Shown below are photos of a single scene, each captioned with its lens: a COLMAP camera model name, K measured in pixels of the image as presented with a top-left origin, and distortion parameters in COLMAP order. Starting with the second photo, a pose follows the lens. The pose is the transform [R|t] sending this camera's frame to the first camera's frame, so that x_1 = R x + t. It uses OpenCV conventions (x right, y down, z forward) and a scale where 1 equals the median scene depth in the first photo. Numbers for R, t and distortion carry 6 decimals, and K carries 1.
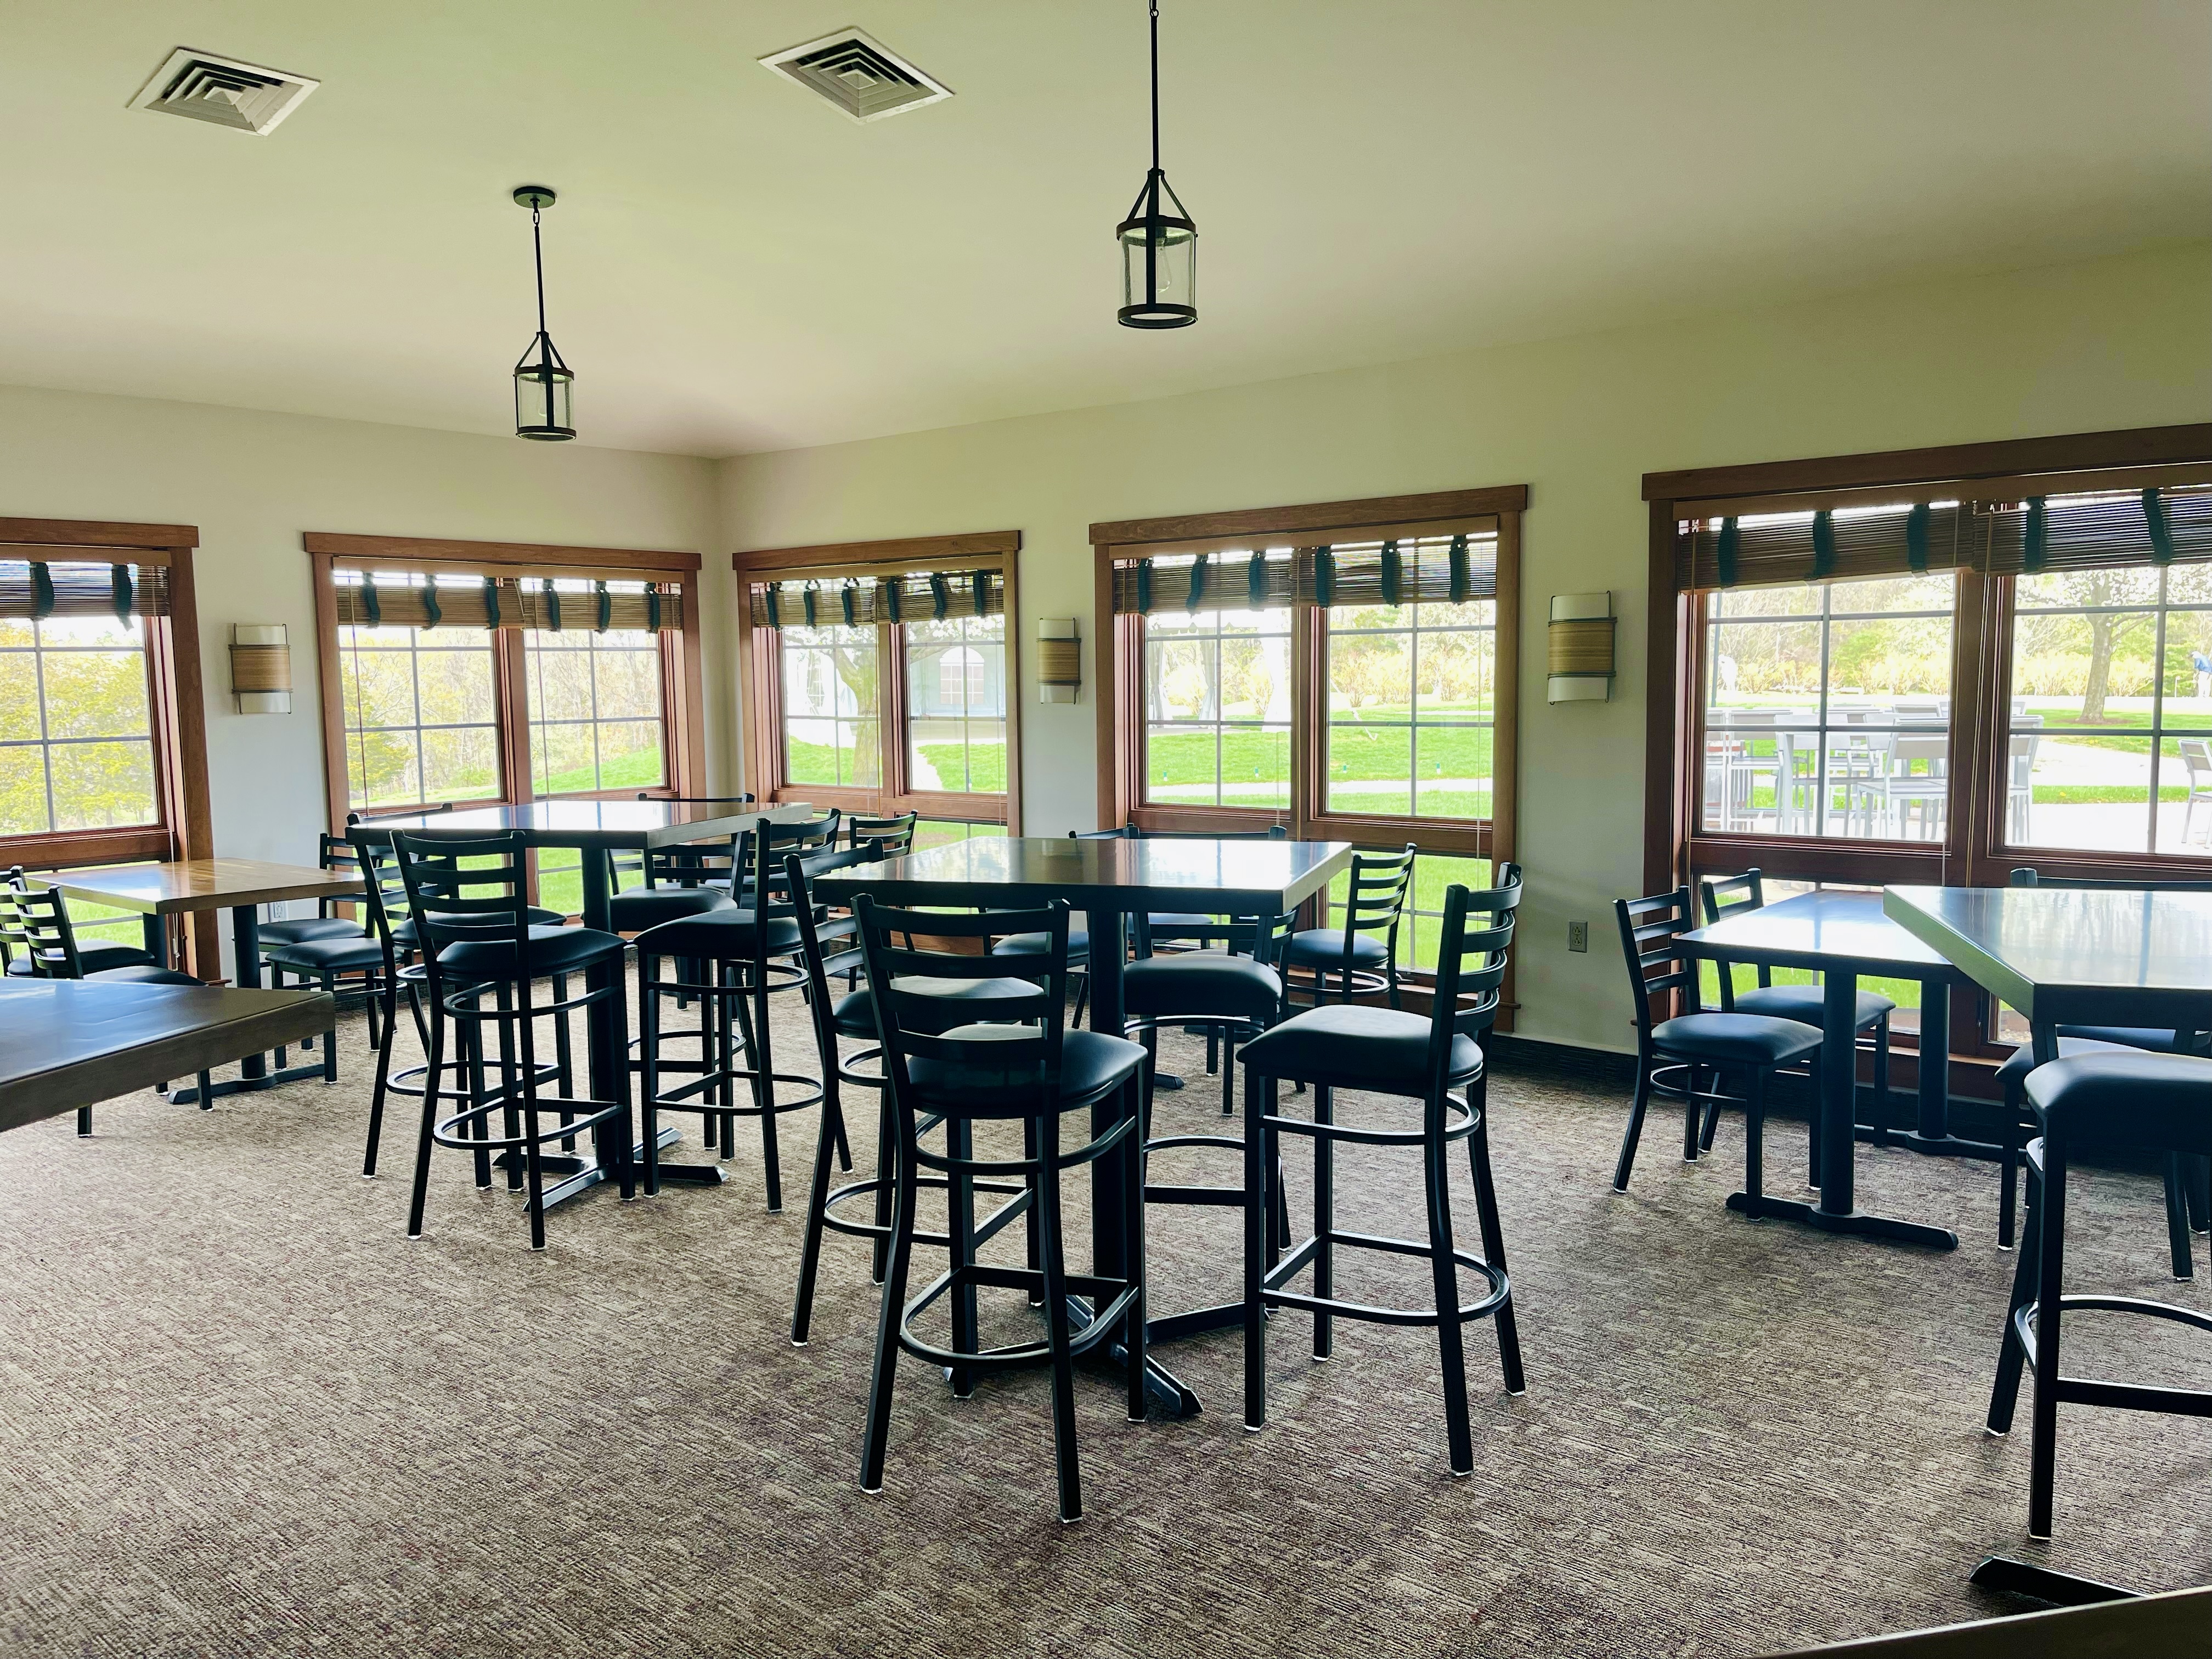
lens RADIAL K [[1656.4, 0, 1106.0], [0, 1656.4, 829.5], [0, 0, 1]] dist [0.114204, -0.144372]
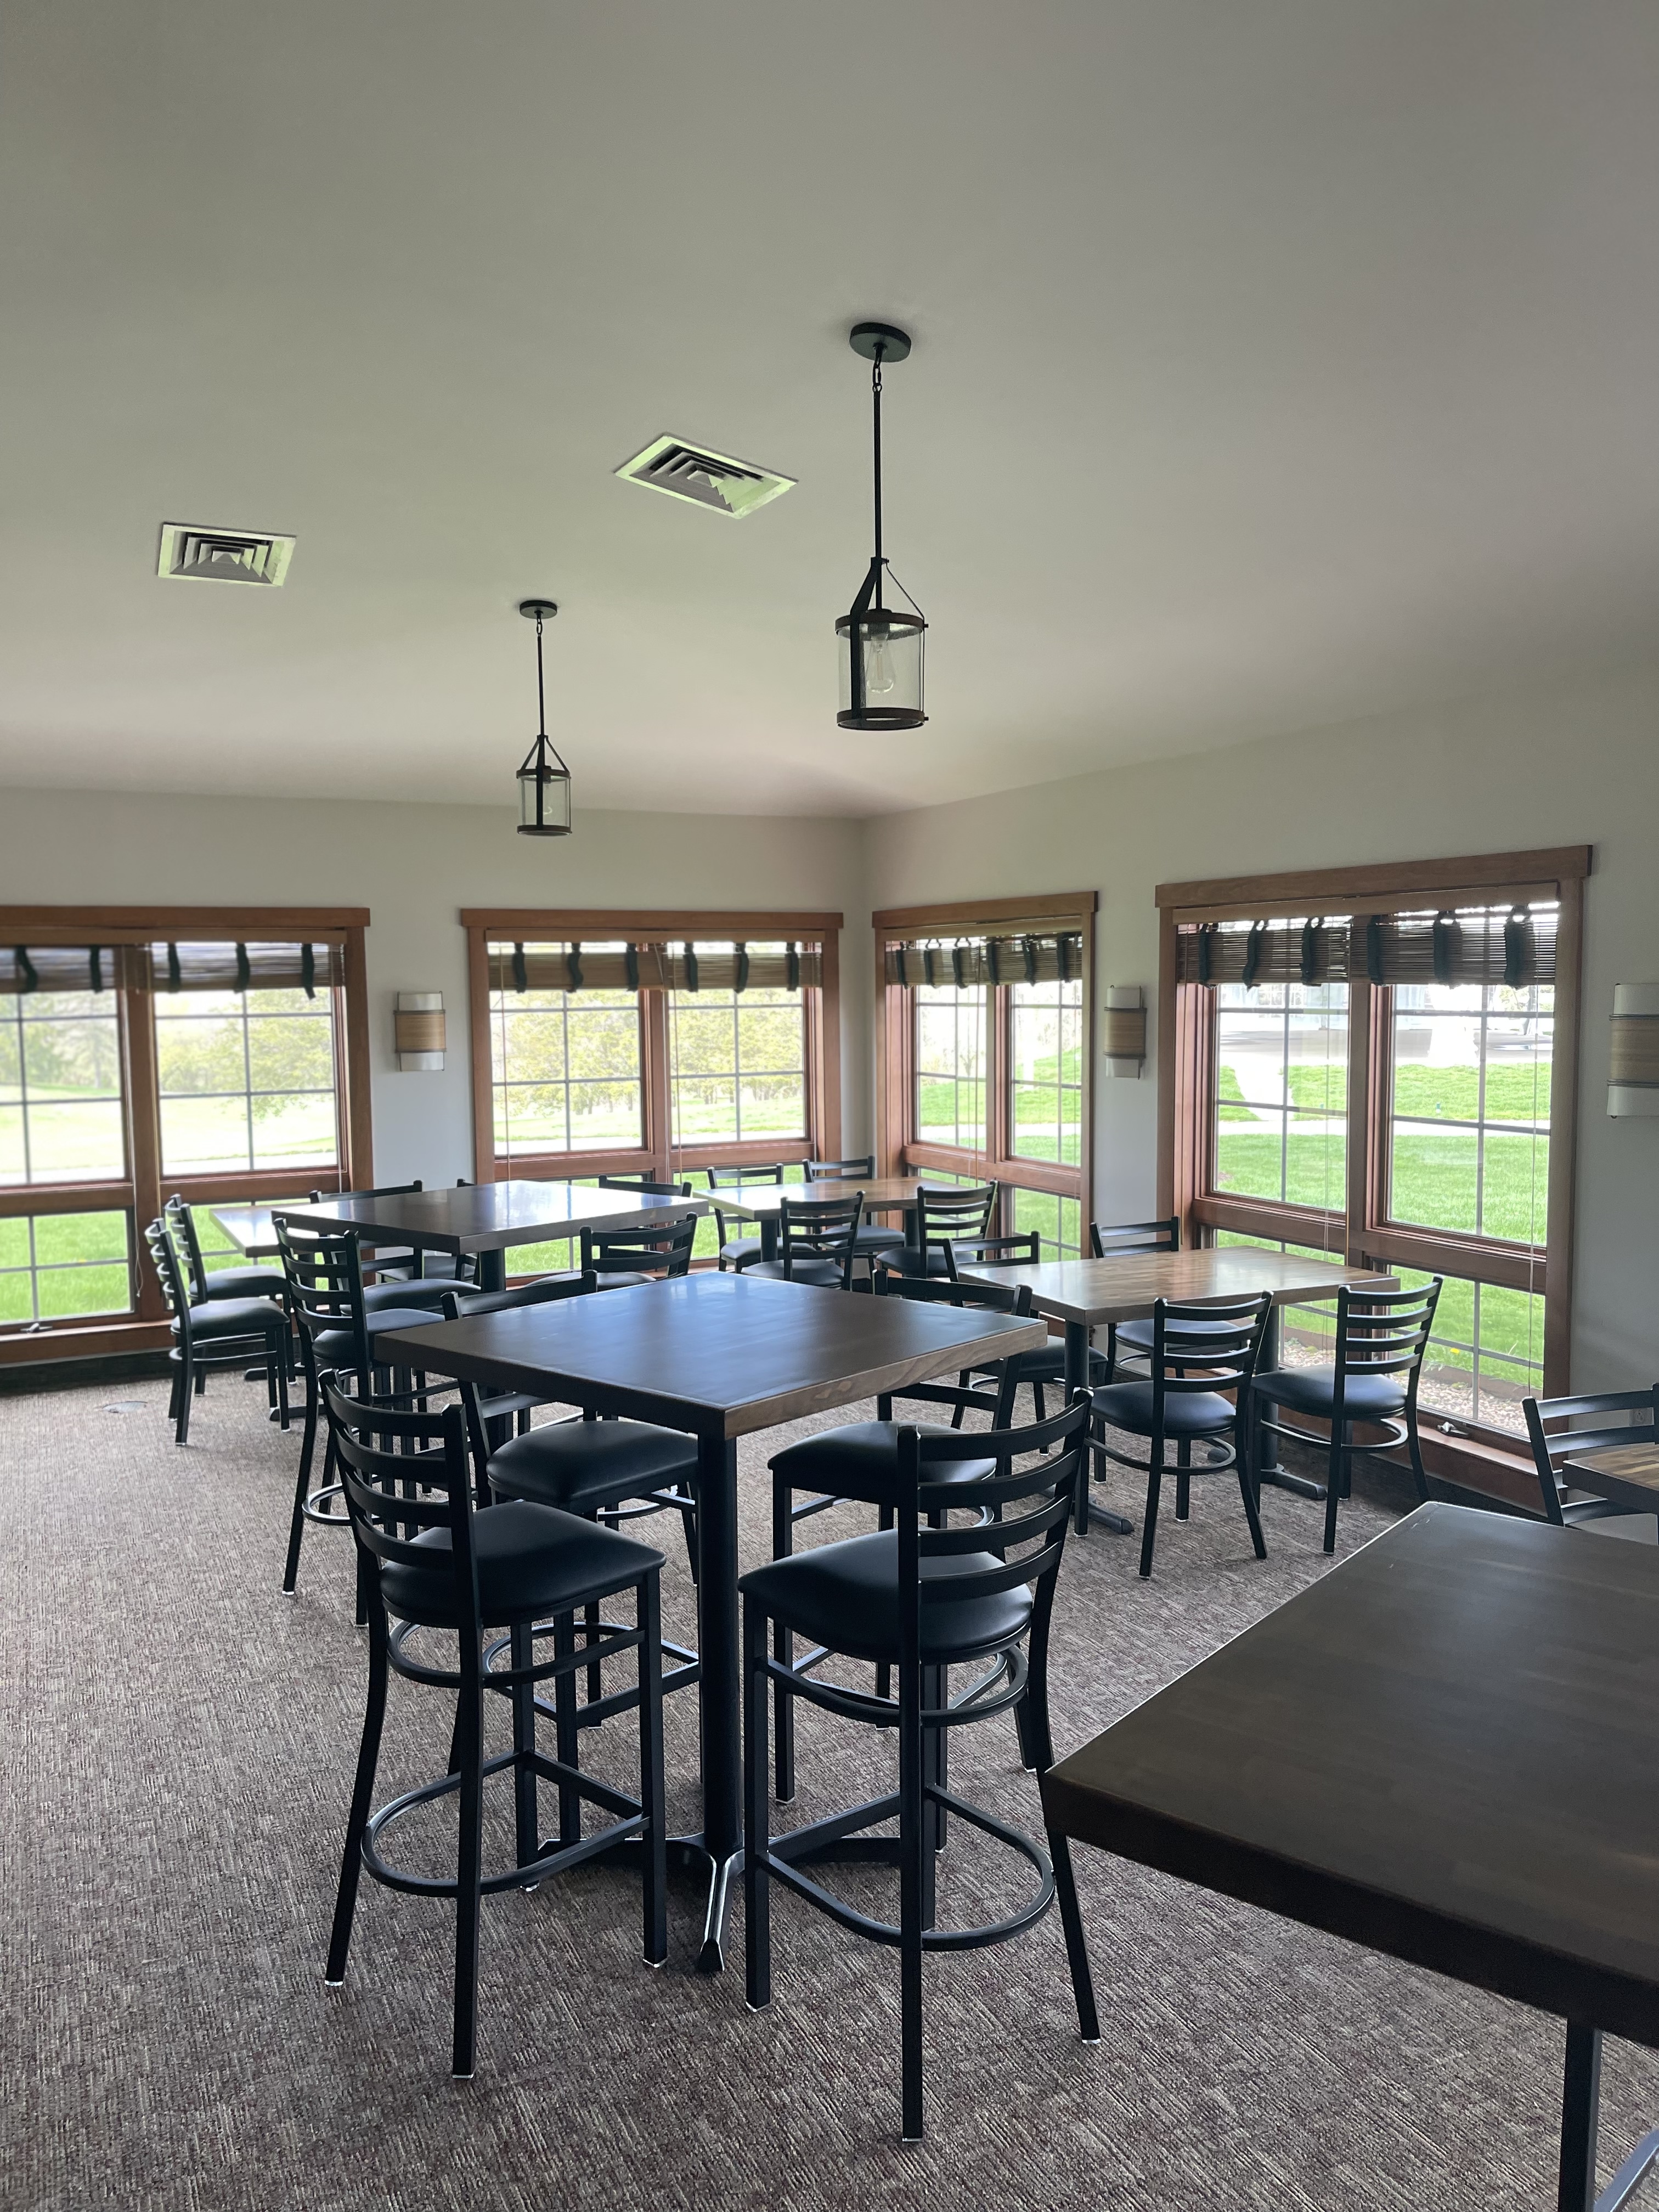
lens RADIAL K [[1656.4, 0, 829.5], [0, 1656.4, 1106.0], [0, 0, 1]] dist [0.114204, -0.144372]
pose [[0.912168, 0.036113, -0.408223, 0.203880], [-0.043560, 0.999011, -0.008957, -0.045878], [0.407496, 0.025952, 0.912838, 0.089911]]
